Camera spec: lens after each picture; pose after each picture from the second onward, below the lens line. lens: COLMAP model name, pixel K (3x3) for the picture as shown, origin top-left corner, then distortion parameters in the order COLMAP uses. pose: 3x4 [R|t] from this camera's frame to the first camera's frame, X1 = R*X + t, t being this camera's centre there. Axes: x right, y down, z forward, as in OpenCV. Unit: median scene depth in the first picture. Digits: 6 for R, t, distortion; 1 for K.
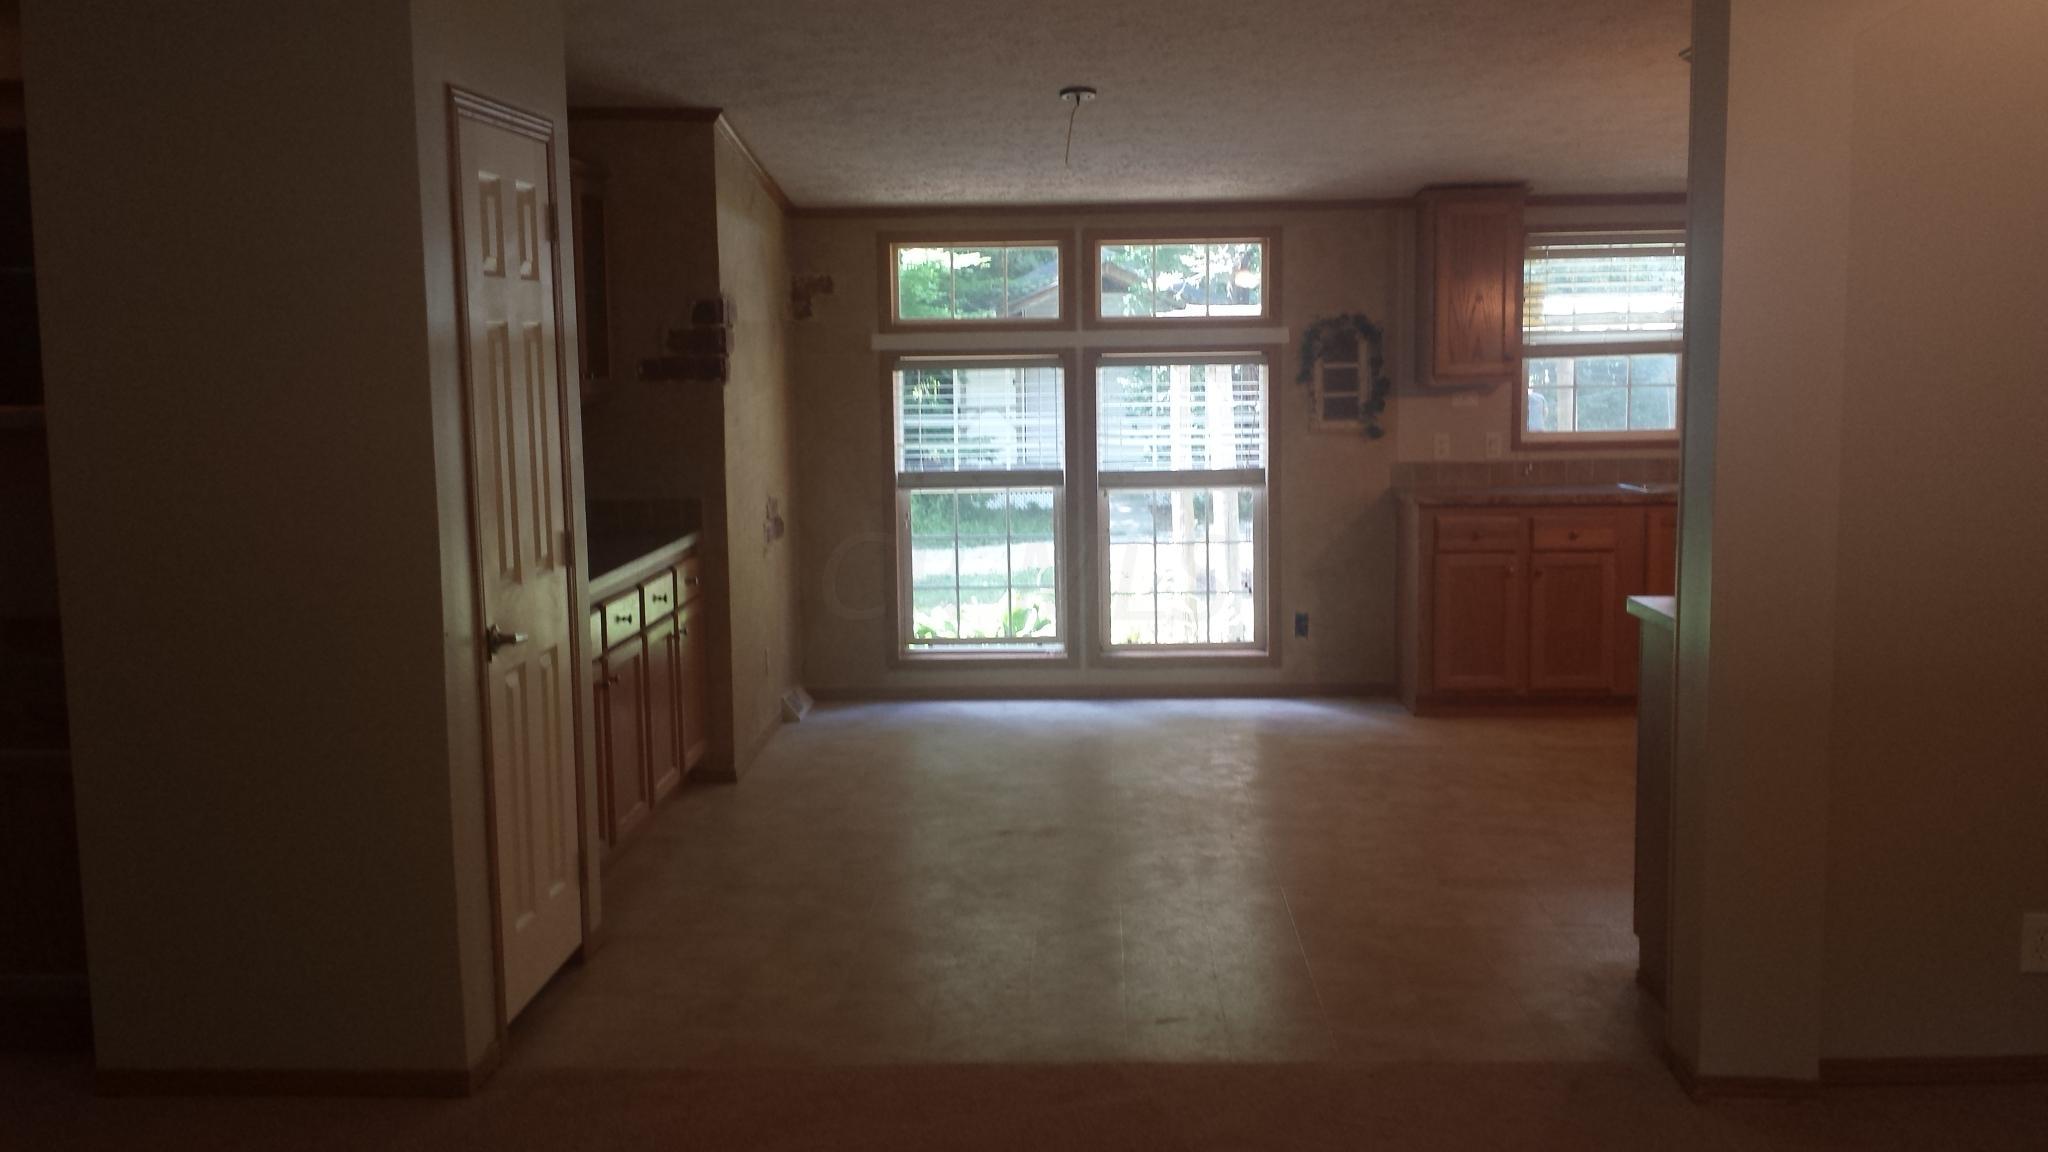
lens RADIAL K [[1895.2, 0, 1038.4], [0, 1895.2, 567.4], [0, 0, 1]] dist [0.132824, -0.331322]
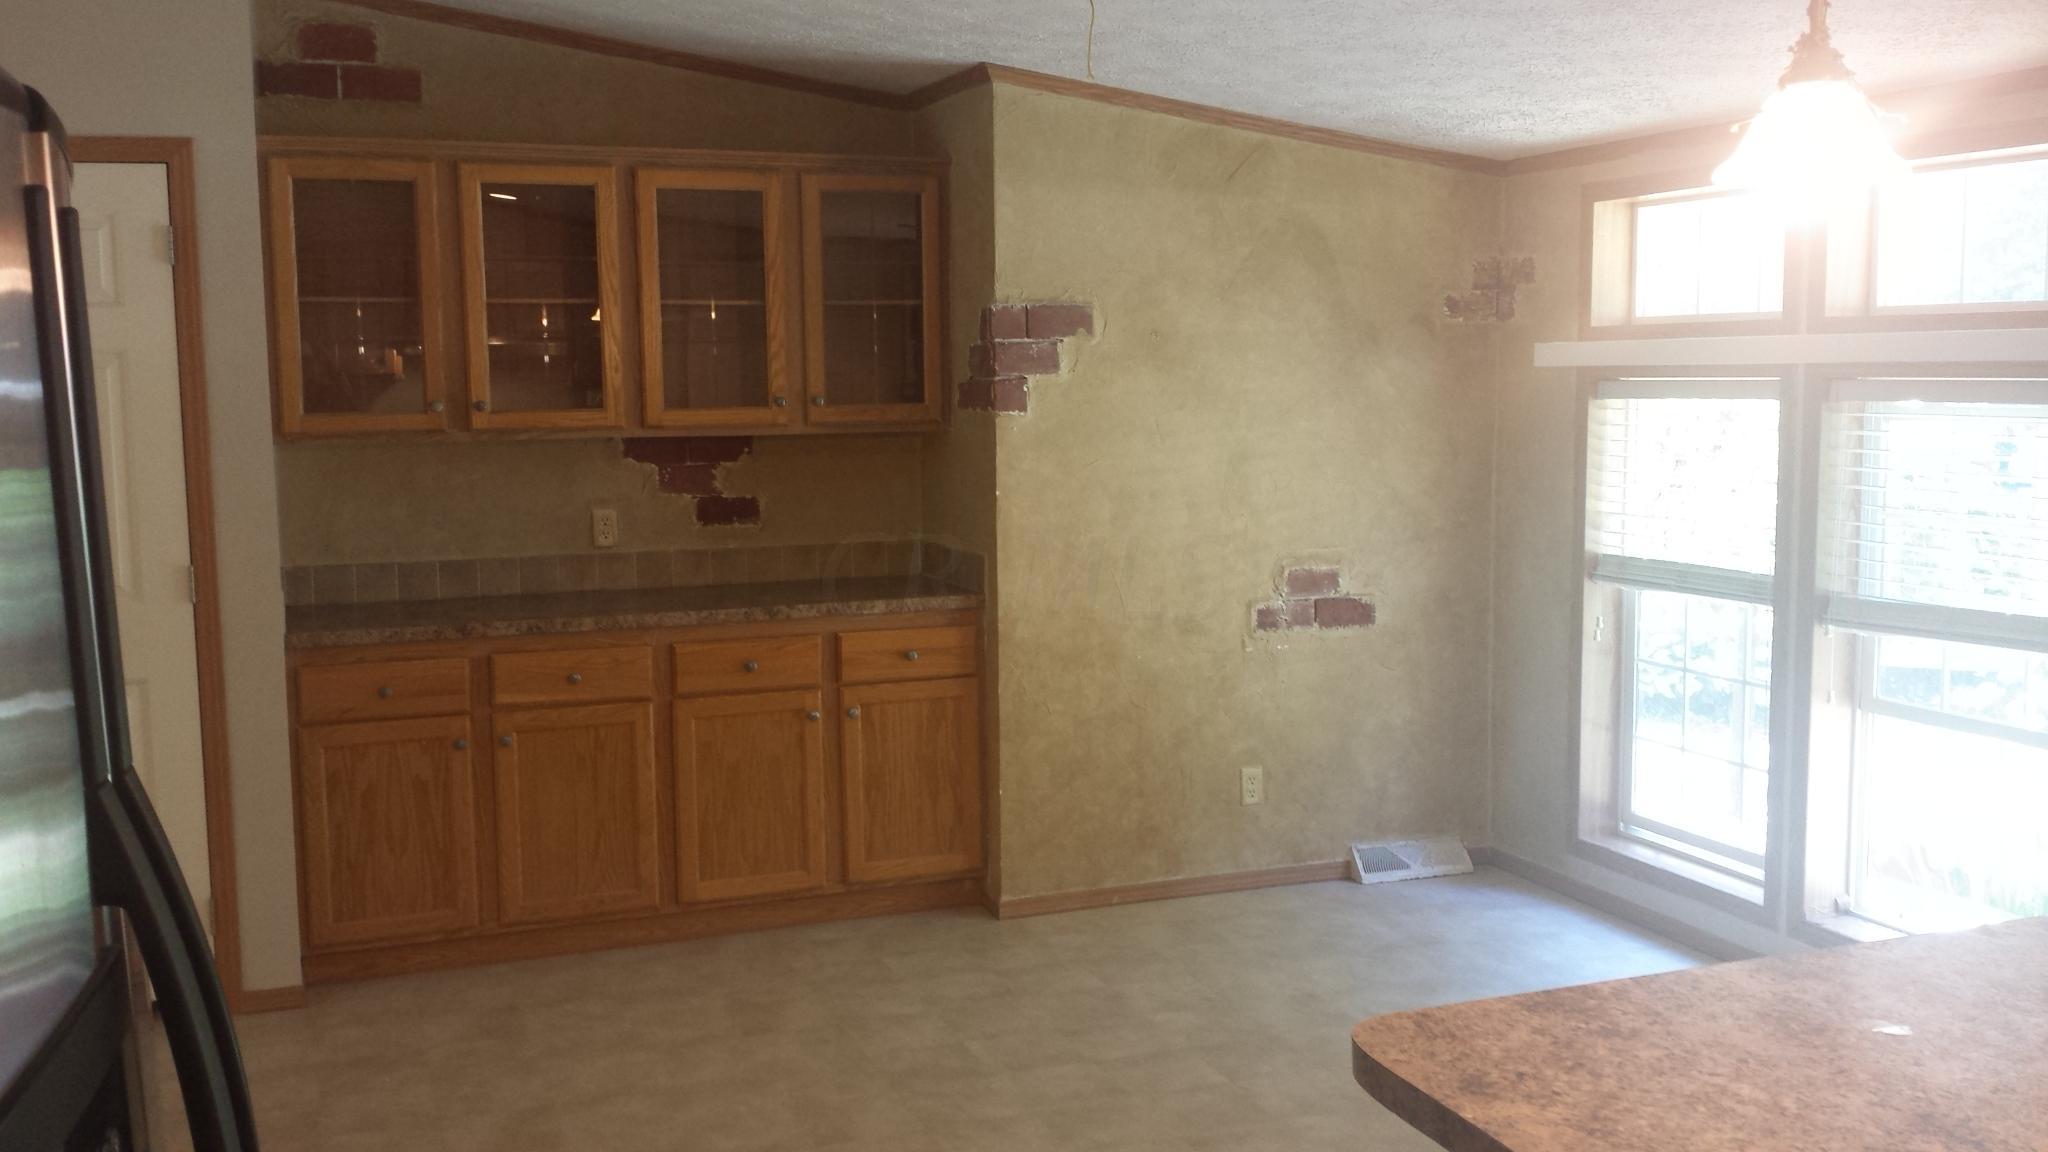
lens RADIAL K [[1895.2, 0, 1038.4], [0, 1895.2, 567.4], [0, 0, 1]] dist [0.132824, -0.331322]
pose [[0.383600, 0.105853, -0.917413, 0.438173], [-0.101059, 0.992255, 0.072232, -0.071311], [0.917953, 0.065005, 0.391326, 0.552024]]
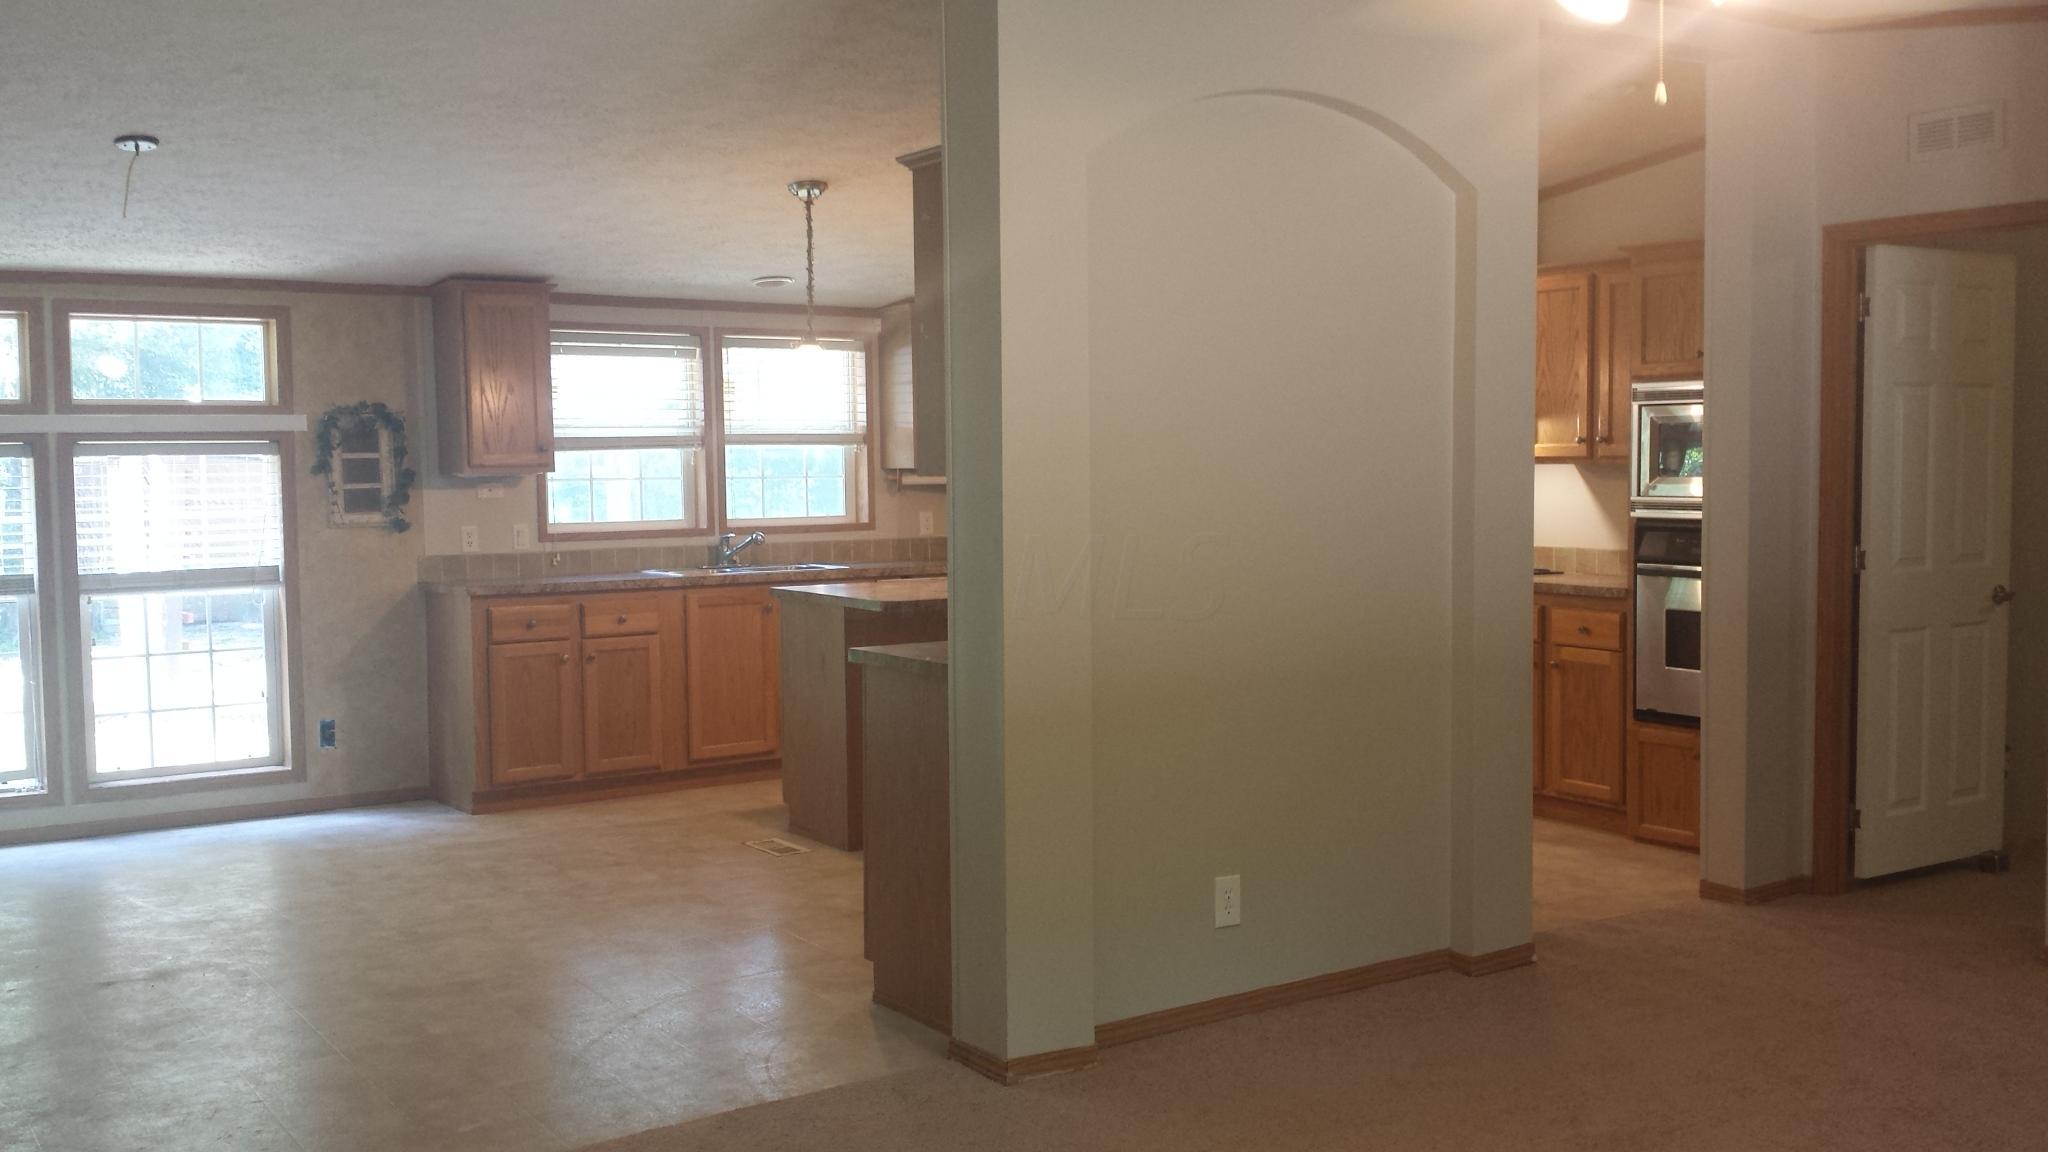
lens RADIAL K [[1895.2, 0, 1038.4], [0, 1895.2, 567.4], [0, 0, 1]] dist [0.132824, -0.331322]
pose [[0.807682, -0.029248, 0.588892, -0.133940], [0.066713, 0.996888, -0.041987, 0.012390], [-0.585832, 0.073199, 0.807120, 0.032943]]
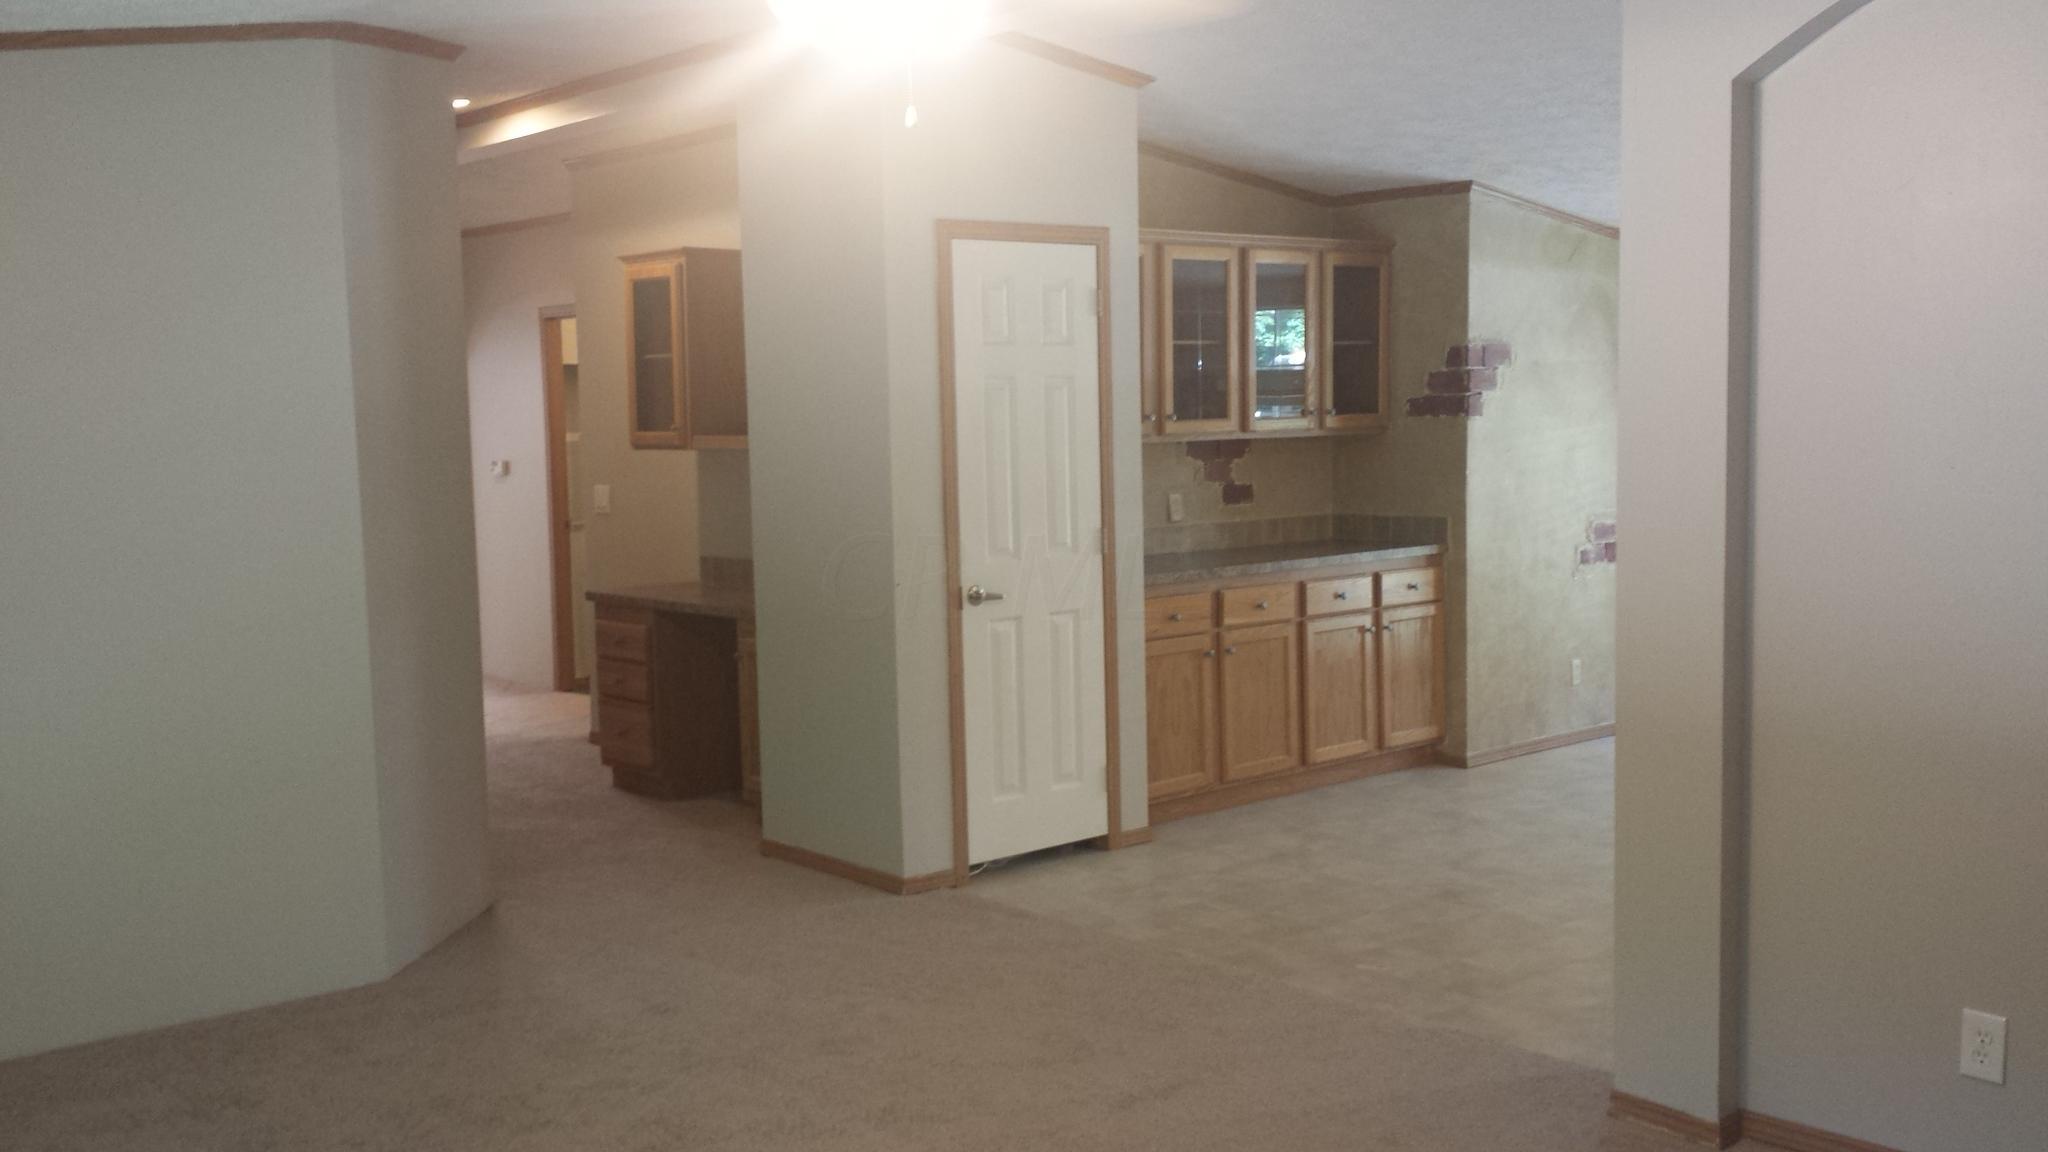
lens RADIAL K [[1895.2, 0, 1038.4], [0, 1895.2, 567.4], [0, 0, 1]] dist [0.132824, -0.331322]
pose [[0.680870, 0.060070, -0.729937, 0.388450], [-0.072910, 0.997239, 0.014059, -0.003399], [0.728766, 0.043647, 0.683370, 0.024546]]
